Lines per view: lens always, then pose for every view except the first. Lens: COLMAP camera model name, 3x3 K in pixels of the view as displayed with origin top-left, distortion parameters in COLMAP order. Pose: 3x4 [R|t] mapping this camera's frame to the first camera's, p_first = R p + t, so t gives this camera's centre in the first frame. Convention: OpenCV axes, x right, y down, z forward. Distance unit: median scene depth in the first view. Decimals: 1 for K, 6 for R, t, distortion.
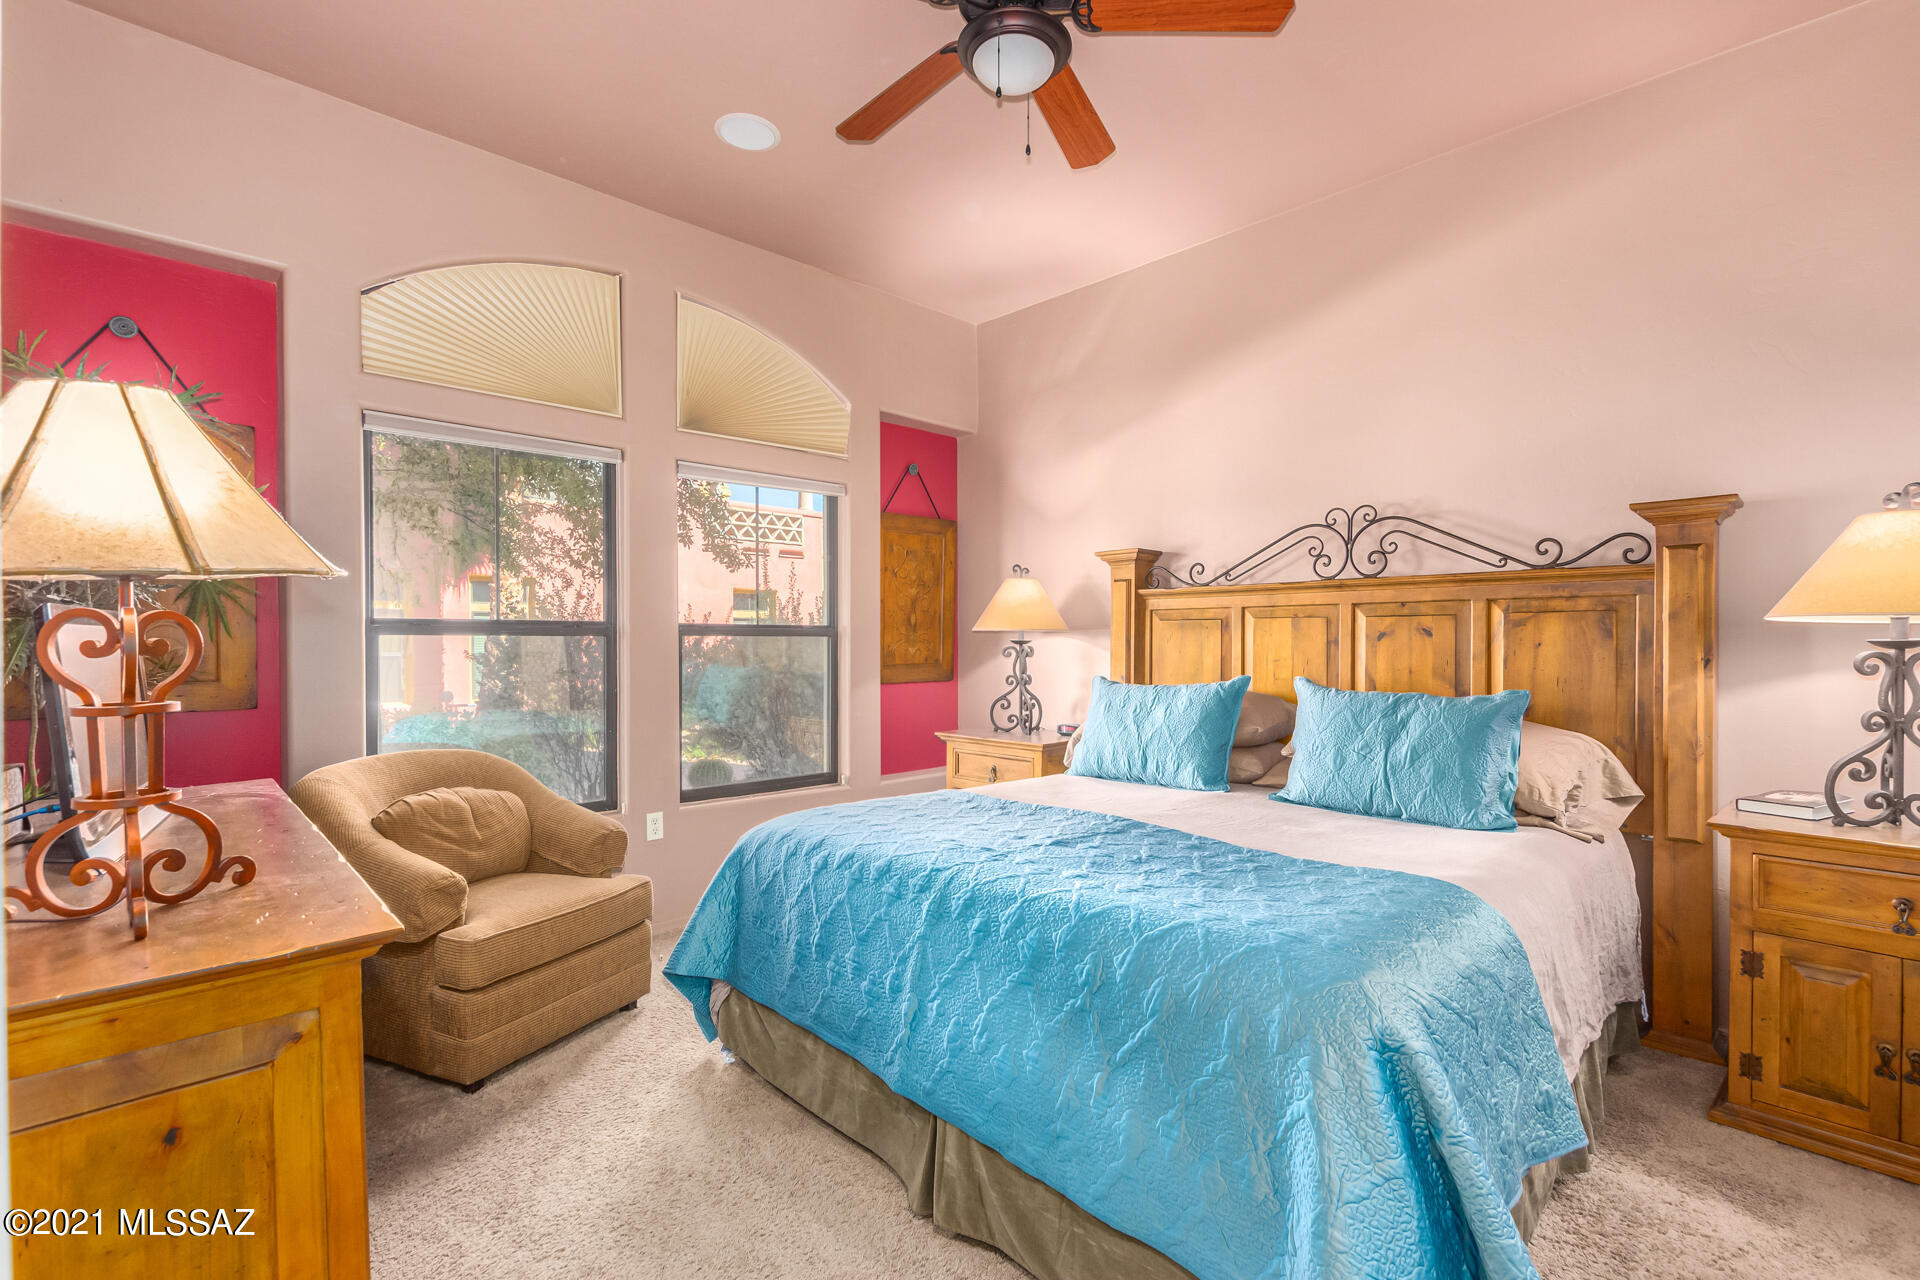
lens RADIAL K [[882.7, 0, 956.8], [0, 882.7, 647.4], [0, 0, 1]] dist [0.002591, 0.000754]
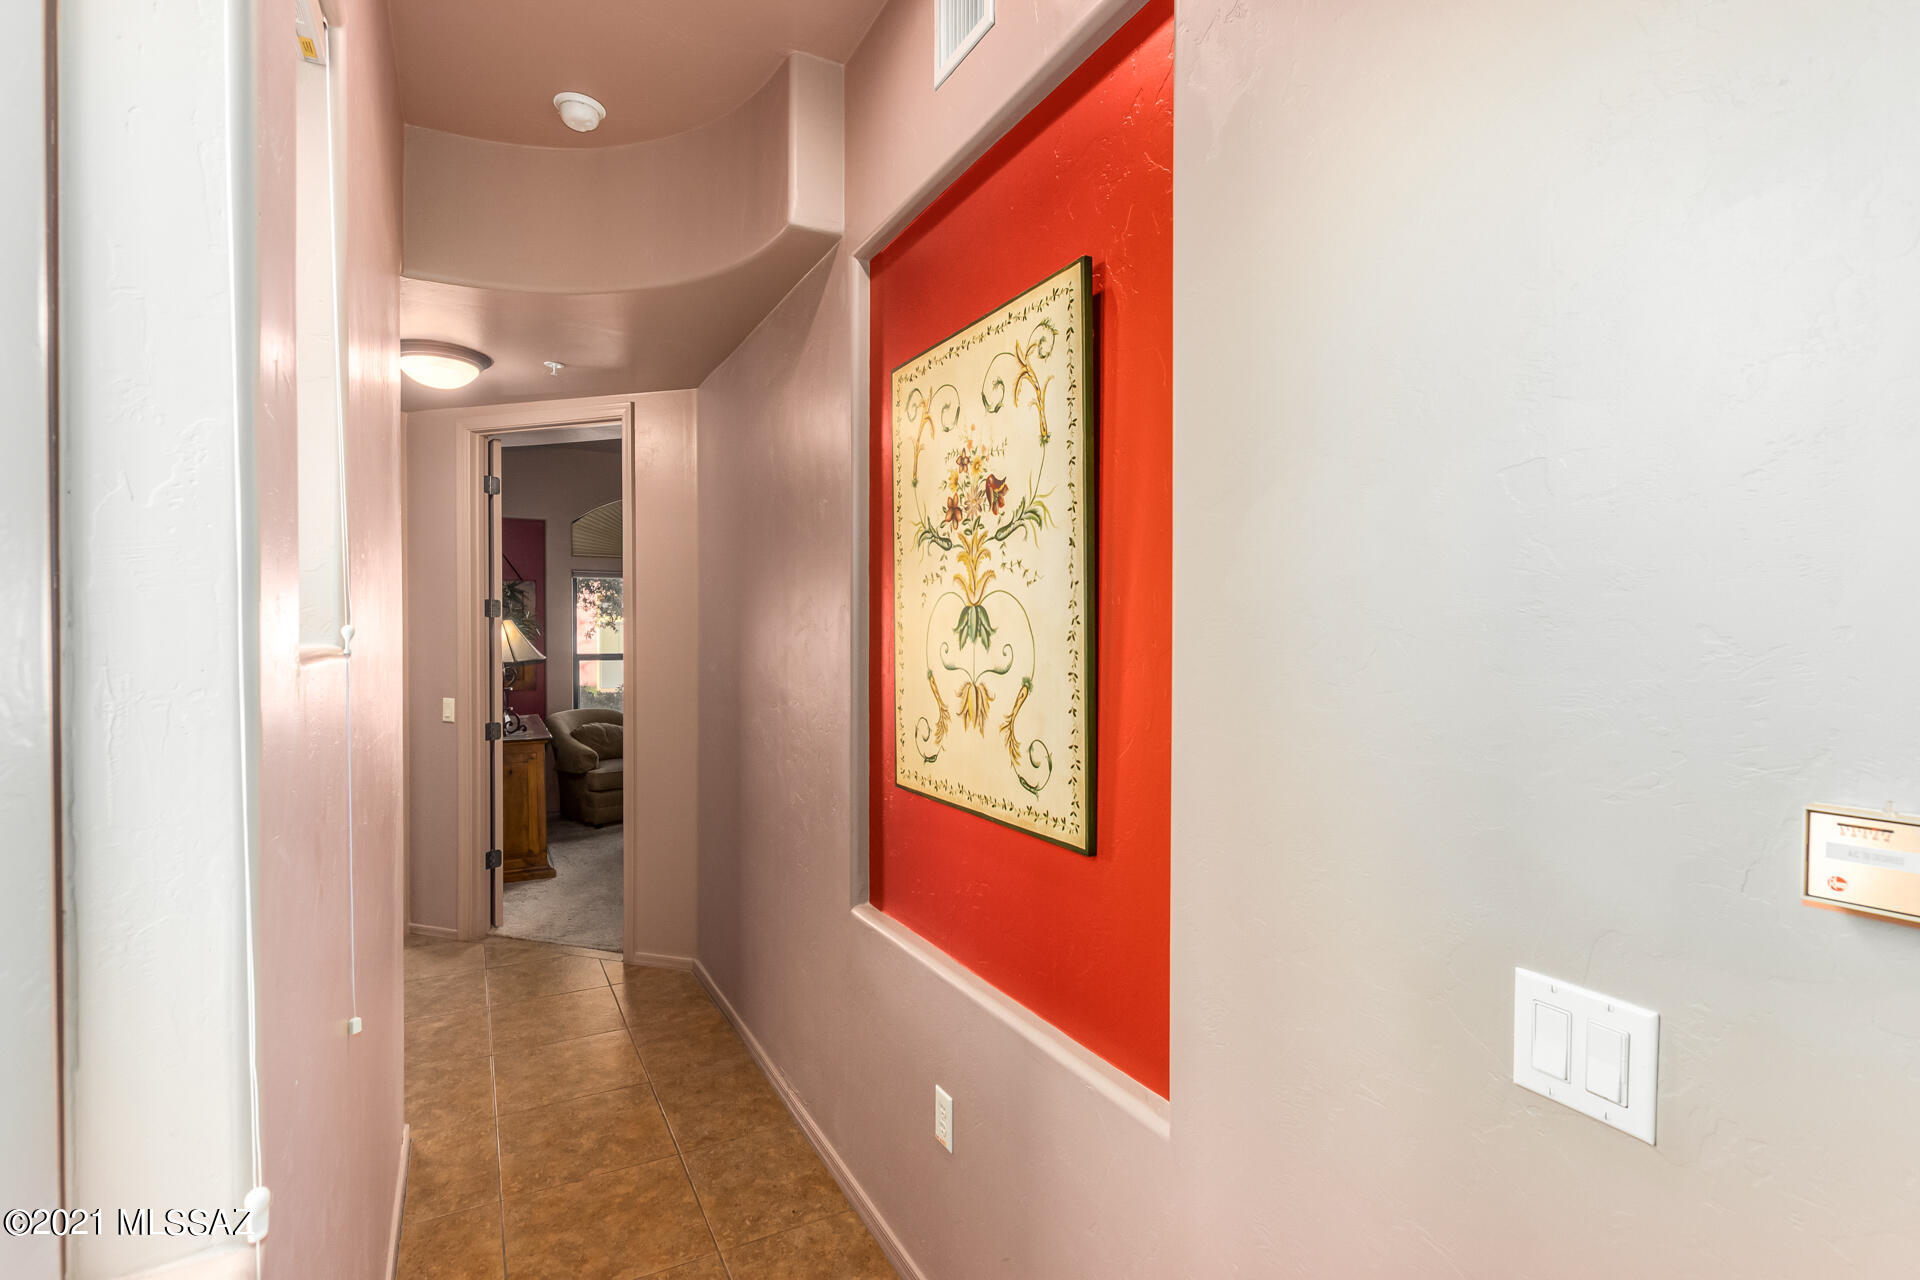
lens RADIAL K [[882.7, 0, 950.3], [0, 882.7, 642.5], [0, 0, 1]] dist [0.002591, 0.000754]
pose [[0.968649, 0.011222, -0.248181, 0.932360], [-0.010398, 0.999935, 0.004630, -0.083555], [0.248217, -0.001904, 0.968703, -1.091245]]
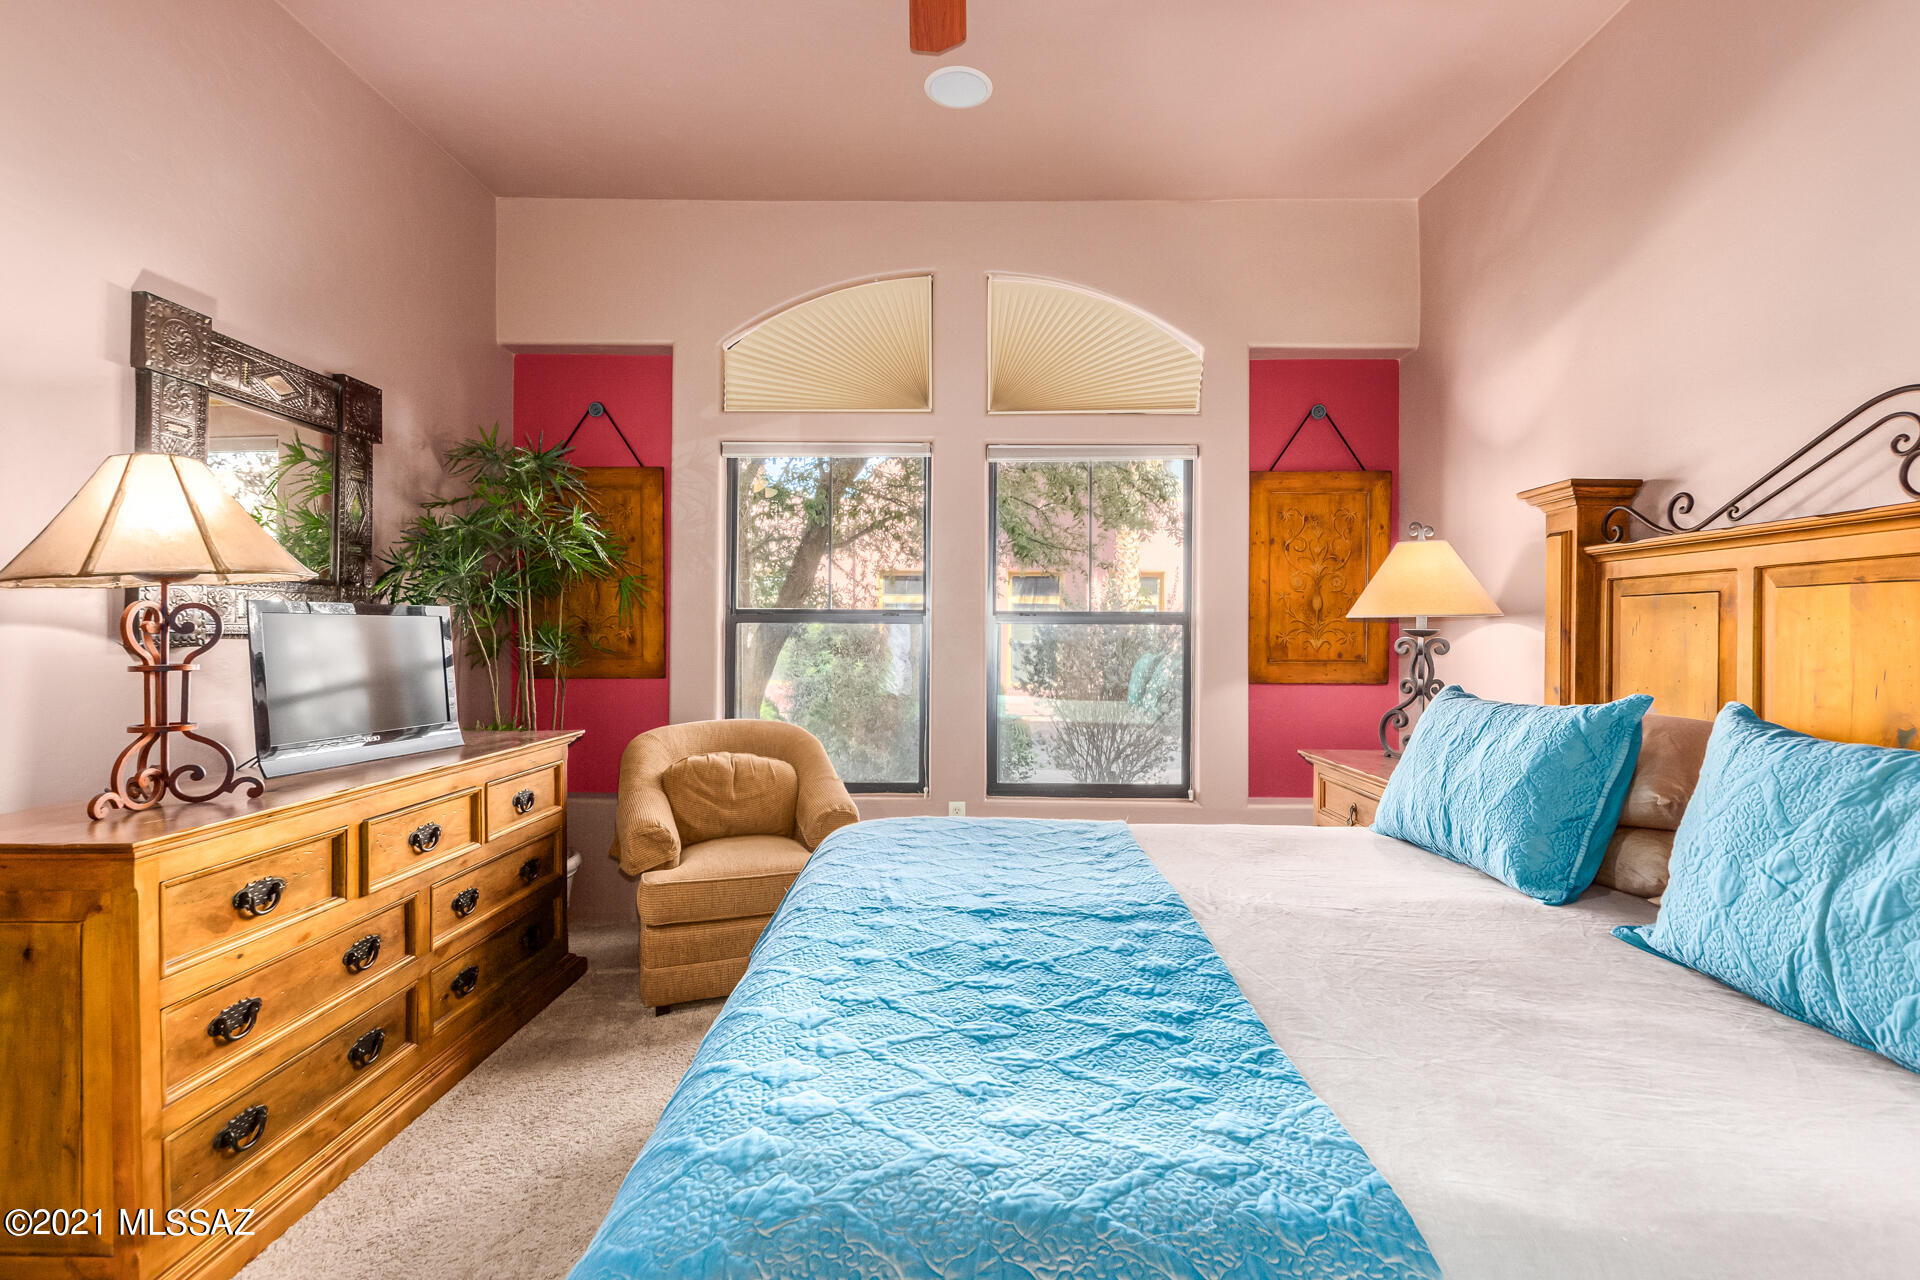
lens RADIAL K [[882.7, 0, 964.7], [0, 882.7, 629.6], [0, 0, 1]] dist [0.002591, 0.000754]
pose [[0.712508, 0.002168, -0.701660, 0.419195], [-0.010178, 0.999922, -0.007246, 0.000433], [0.701590, 0.012304, 0.712475, 0.338286]]
